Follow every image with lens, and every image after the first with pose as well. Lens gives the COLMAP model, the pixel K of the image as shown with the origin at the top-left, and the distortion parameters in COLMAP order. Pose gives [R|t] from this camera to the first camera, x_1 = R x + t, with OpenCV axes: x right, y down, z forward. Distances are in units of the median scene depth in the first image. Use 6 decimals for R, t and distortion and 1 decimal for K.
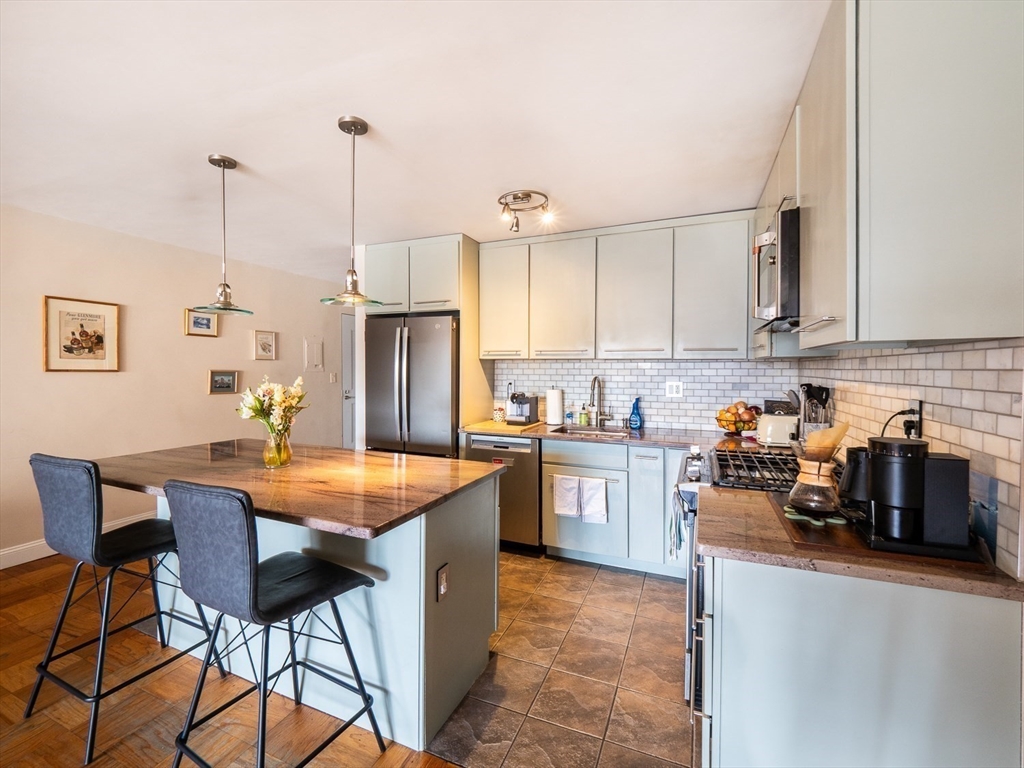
lens RADIAL K [[443.0, 0, 510.1], [0, 443.0, 376.6], [0, 0, 1]] dist [-0.008950, 0.000635]
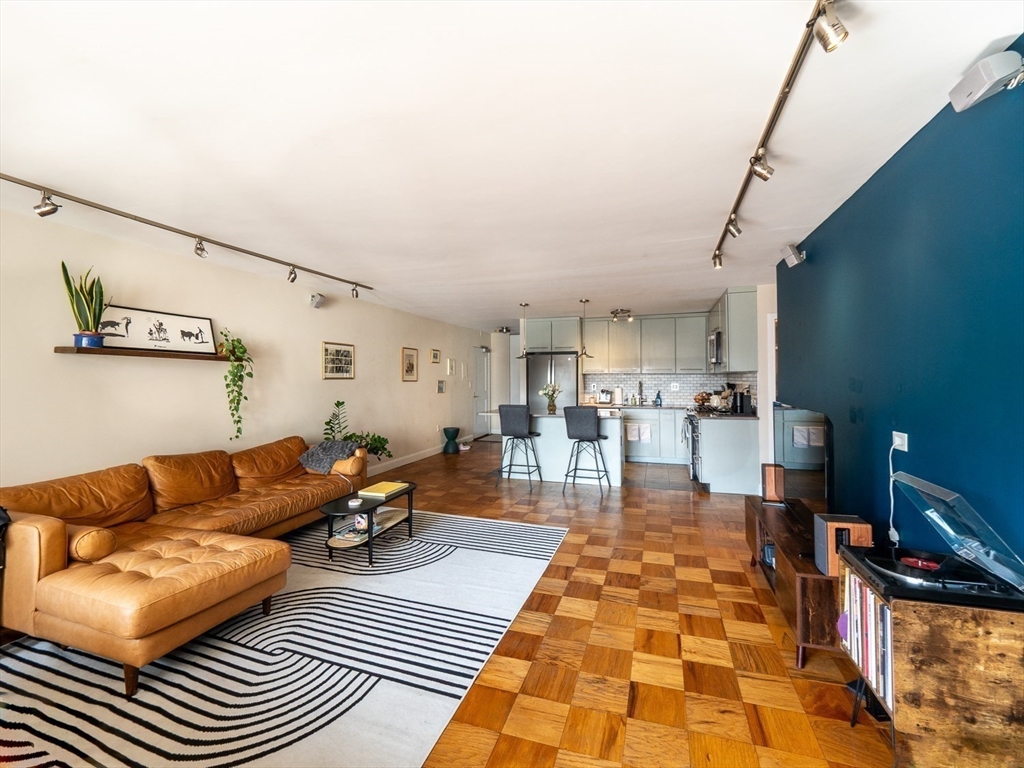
lens RADIAL K [[443.0, 0, 510.0], [0, 443.0, 380.2], [0, 0, 1]] dist [-0.008950, 0.000635]
pose [[0.996488, -0.009467, 0.083198, -0.688050], [0.010746, 0.999831, -0.014932, 0.020730], [-0.083043, 0.015774, 0.996421, -1.237320]]
